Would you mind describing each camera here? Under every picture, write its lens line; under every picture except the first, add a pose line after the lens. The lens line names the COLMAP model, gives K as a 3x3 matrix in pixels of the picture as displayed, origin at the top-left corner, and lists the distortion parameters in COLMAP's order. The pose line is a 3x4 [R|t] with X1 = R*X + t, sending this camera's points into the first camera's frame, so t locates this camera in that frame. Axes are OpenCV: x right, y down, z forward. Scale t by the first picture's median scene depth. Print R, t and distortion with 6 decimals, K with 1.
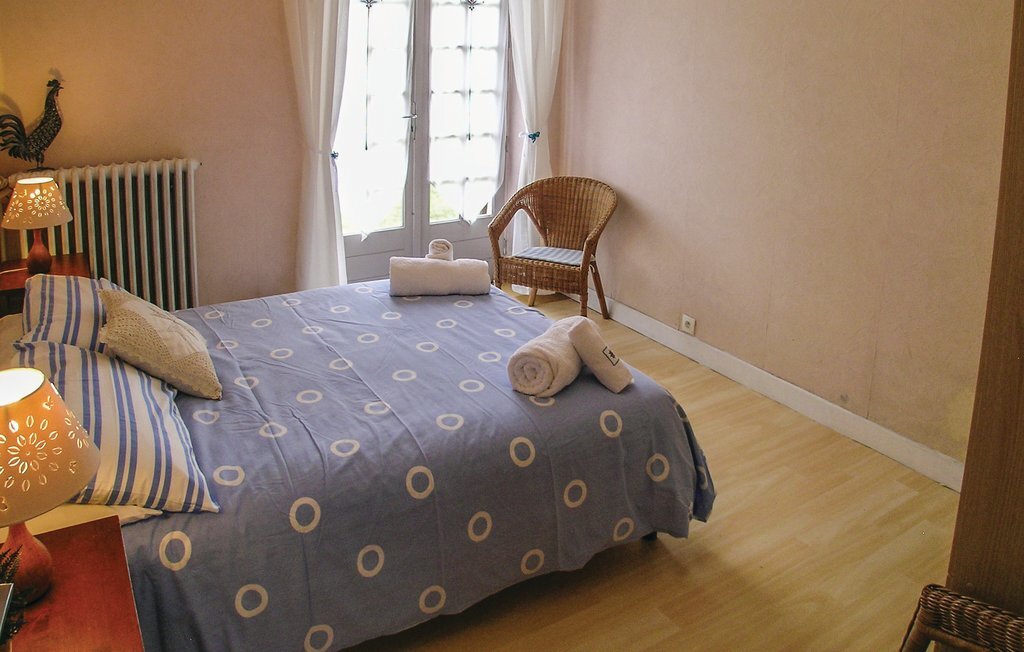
lens RADIAL K [[768.6, 0, 518.1], [0, 768.6, 325.5], [0, 0, 1]] dist [-0.002555, 0.005245]
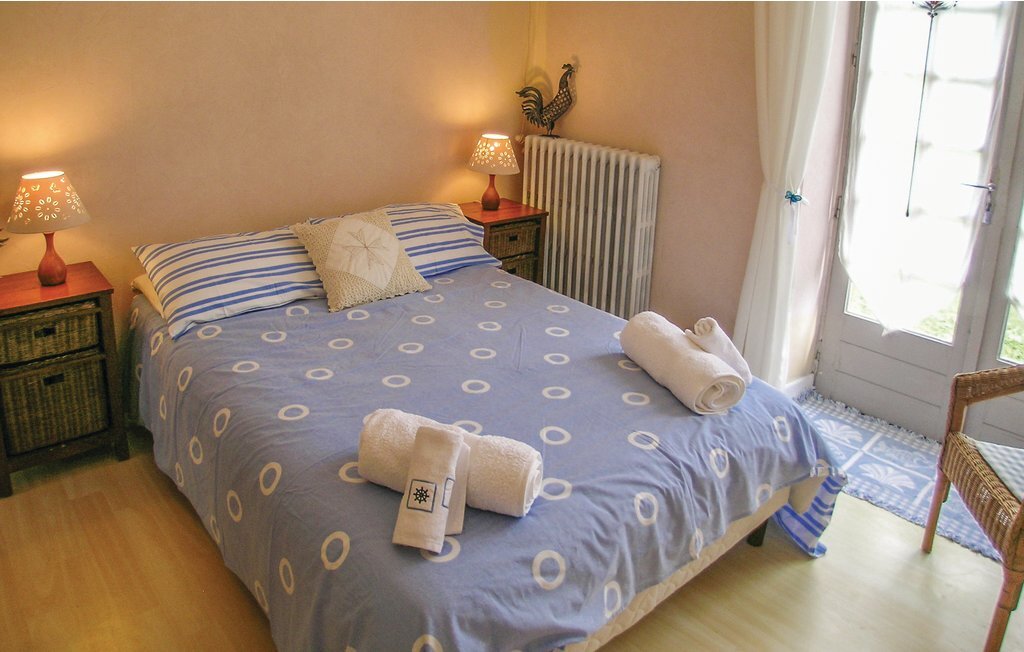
lens RADIAL K [[768.6, 0, 518.1], [0, 768.6, 325.5], [0, 0, 1]] dist [-0.002555, 0.005245]
pose [[0.174223, 0.381544, -0.907784, 0.603100], [-0.414122, 0.864784, 0.283992, -0.273765], [0.893392, 0.326456, 0.308671, 0.692234]]
